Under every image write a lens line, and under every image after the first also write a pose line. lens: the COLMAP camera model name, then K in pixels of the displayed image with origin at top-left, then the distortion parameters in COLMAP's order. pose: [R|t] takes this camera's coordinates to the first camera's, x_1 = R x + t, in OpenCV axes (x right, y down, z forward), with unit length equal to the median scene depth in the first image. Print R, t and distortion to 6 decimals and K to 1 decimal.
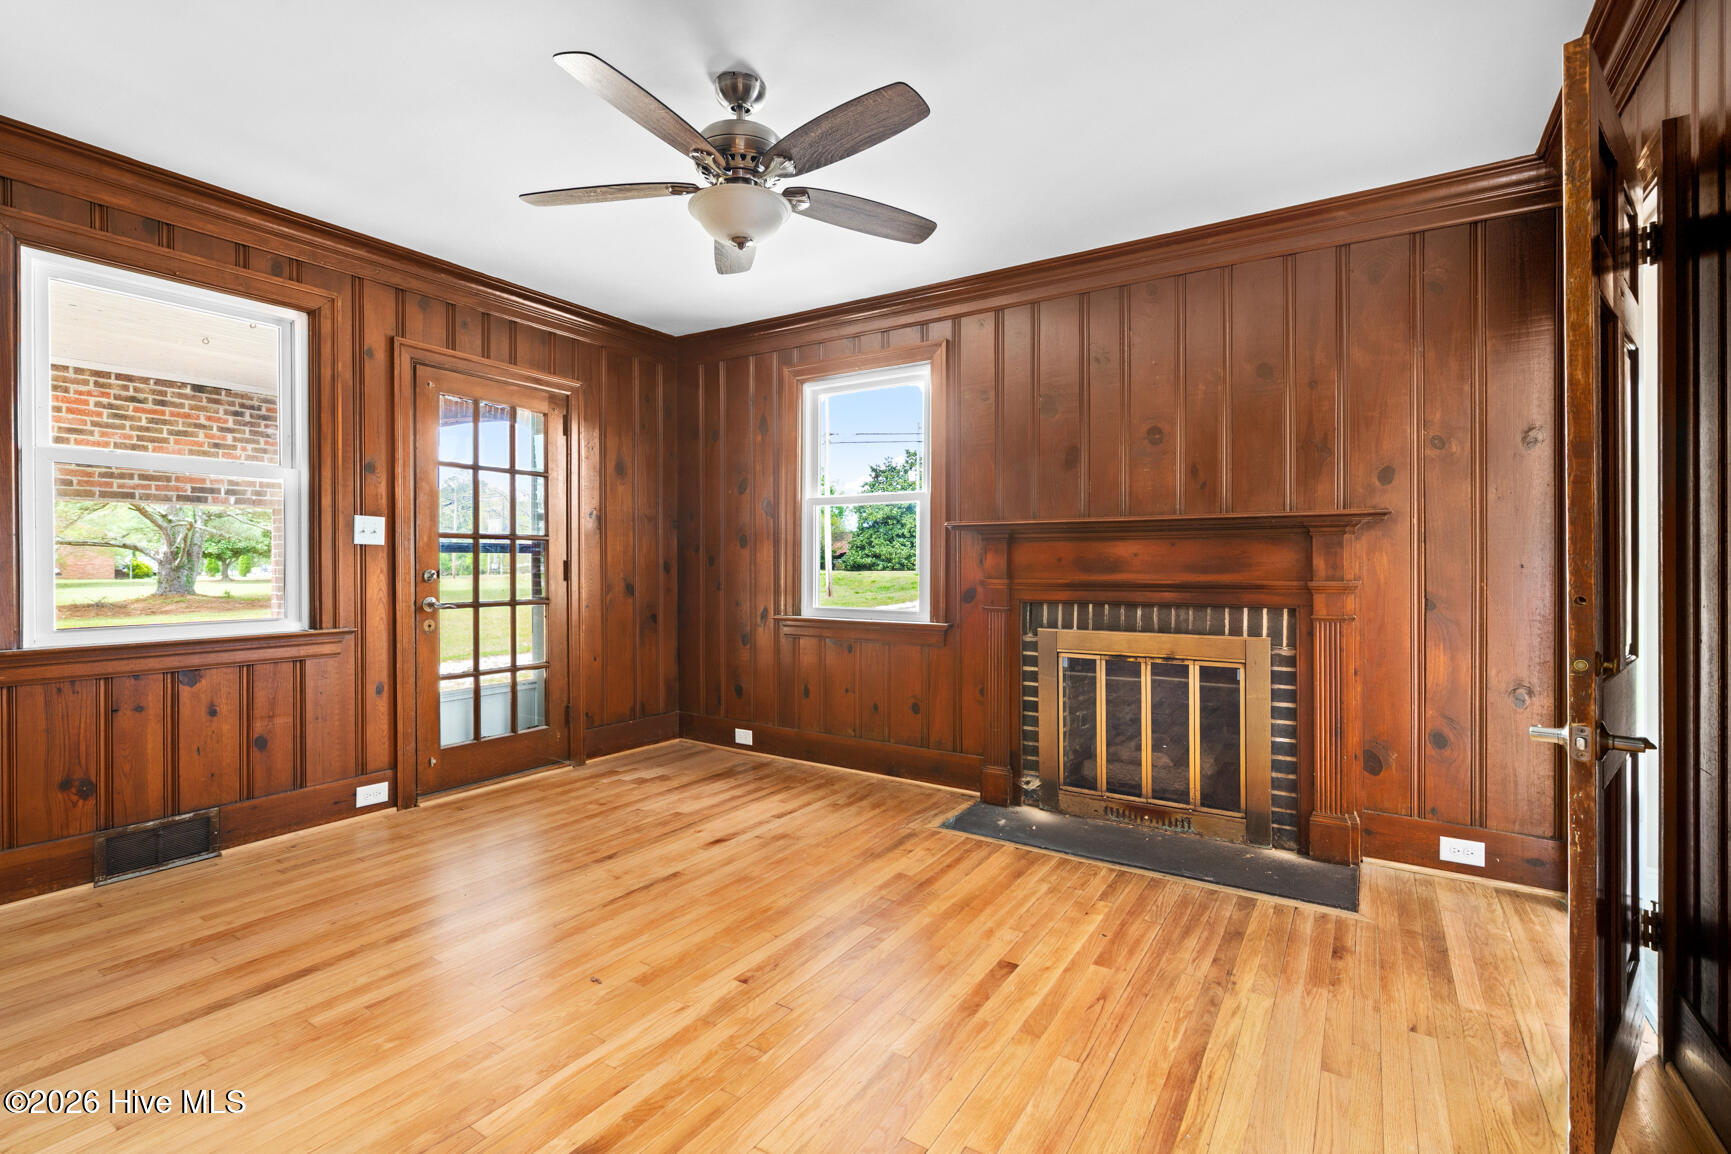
lens RADIAL K [[785.3, 0, 874.0], [0, 785.3, 565.5], [0, 0, 1]] dist [-0.012972, 0.003975]
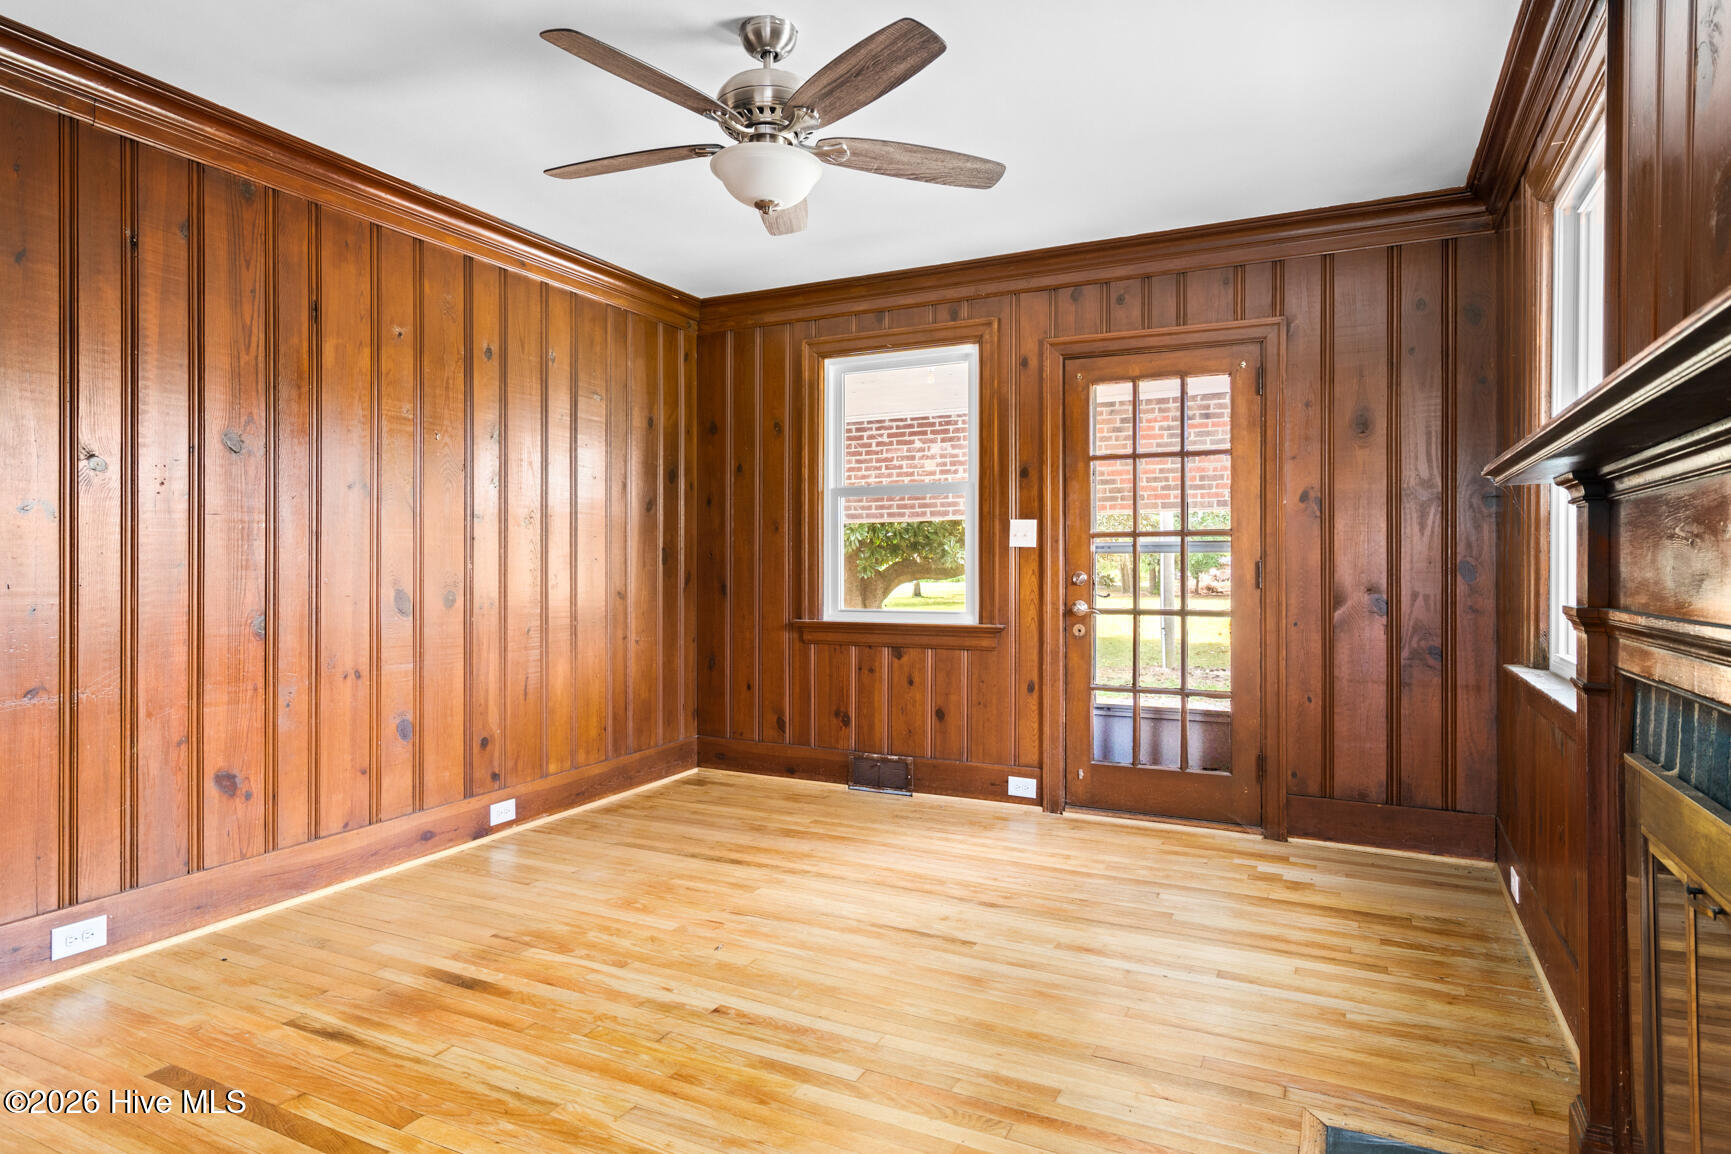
lens RADIAL K [[977.9, 0, 863.4], [0, 977.9, 574.4], [0, 0, 1]] dist [-0.001051, 0.001168]
pose [[0.097773, 0.008366, -0.995174, 0.623365], [-0.003915, 0.999960, 0.008022, -0.000027], [0.995201, 0.003112, 0.097802, 0.654170]]
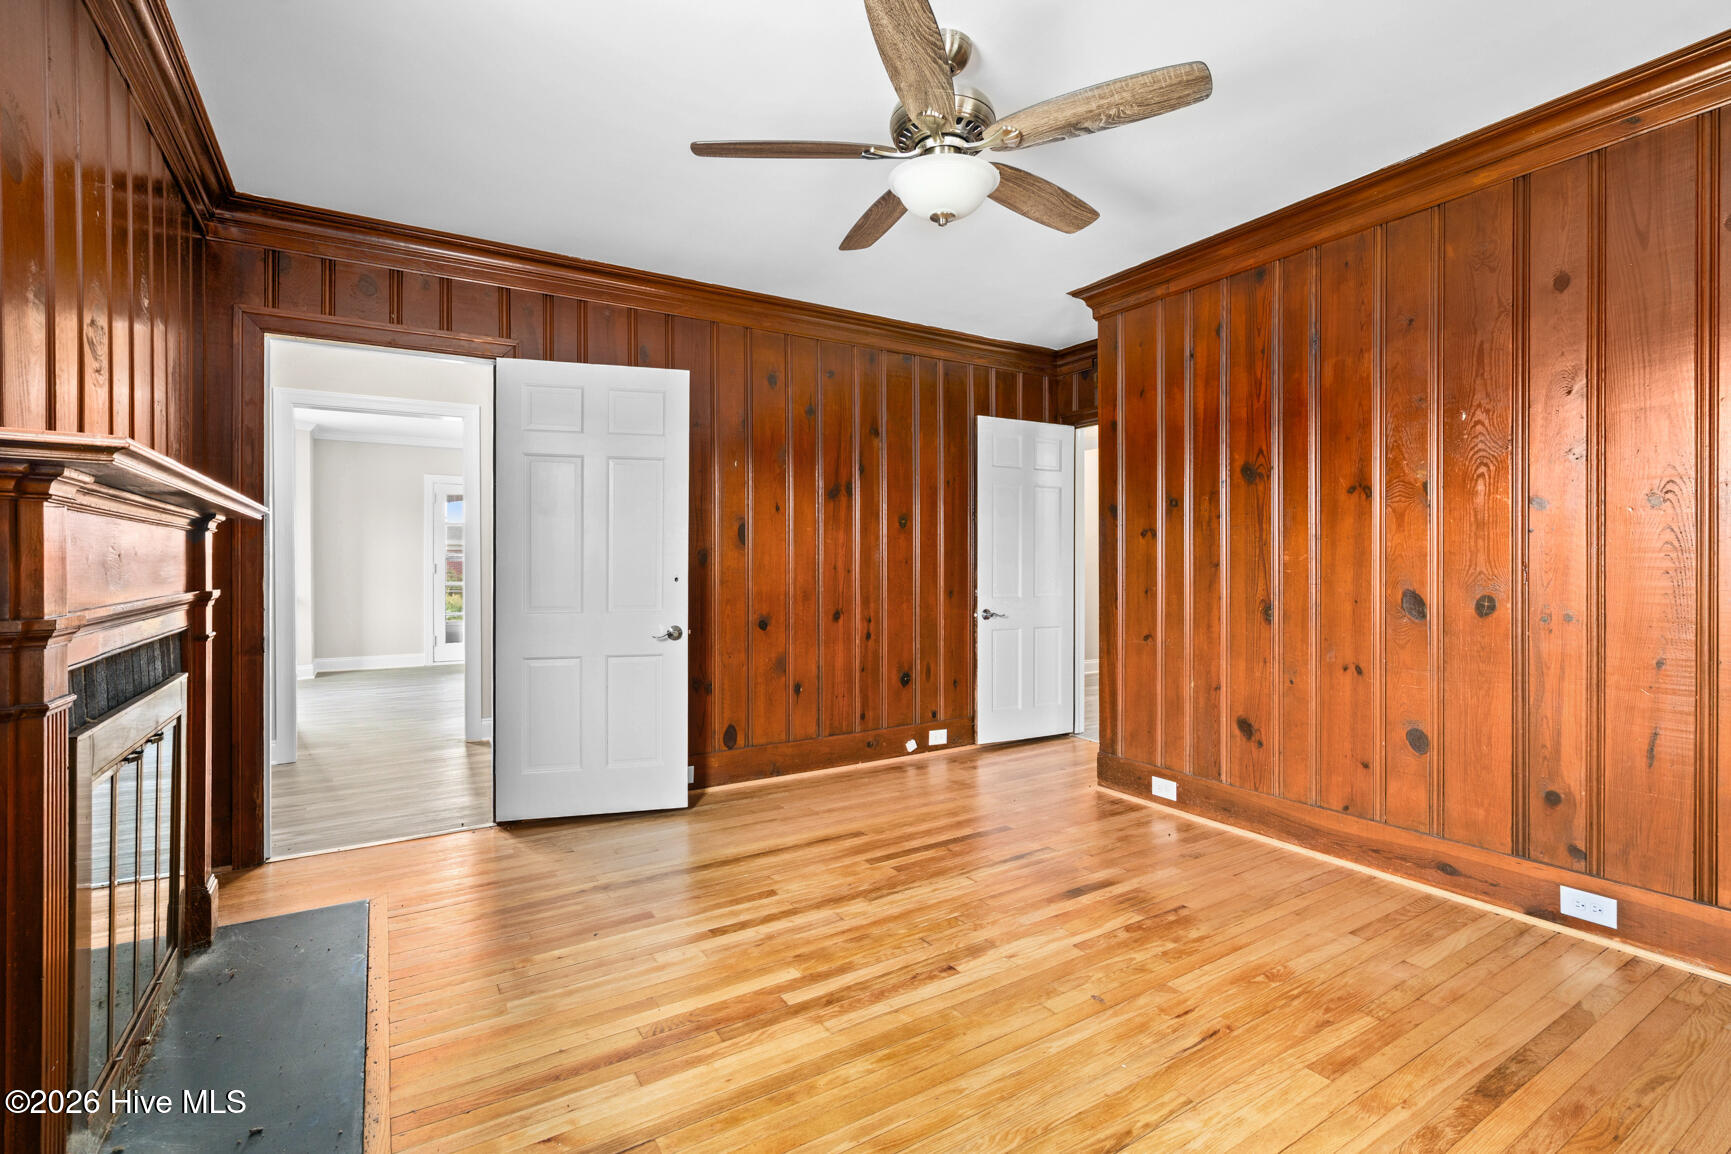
lens RADIAL K [[785.3, 0, 859.9], [0, 785.3, 565.7], [0, 0, 1]] dist [-0.012972, 0.003975]
pose [[-0.896007, -0.000312, 0.444040, -0.320020], [0.002565, 0.999979, 0.005878, -0.004299], [-0.444032, 0.006405, -0.895988, 1.221408]]
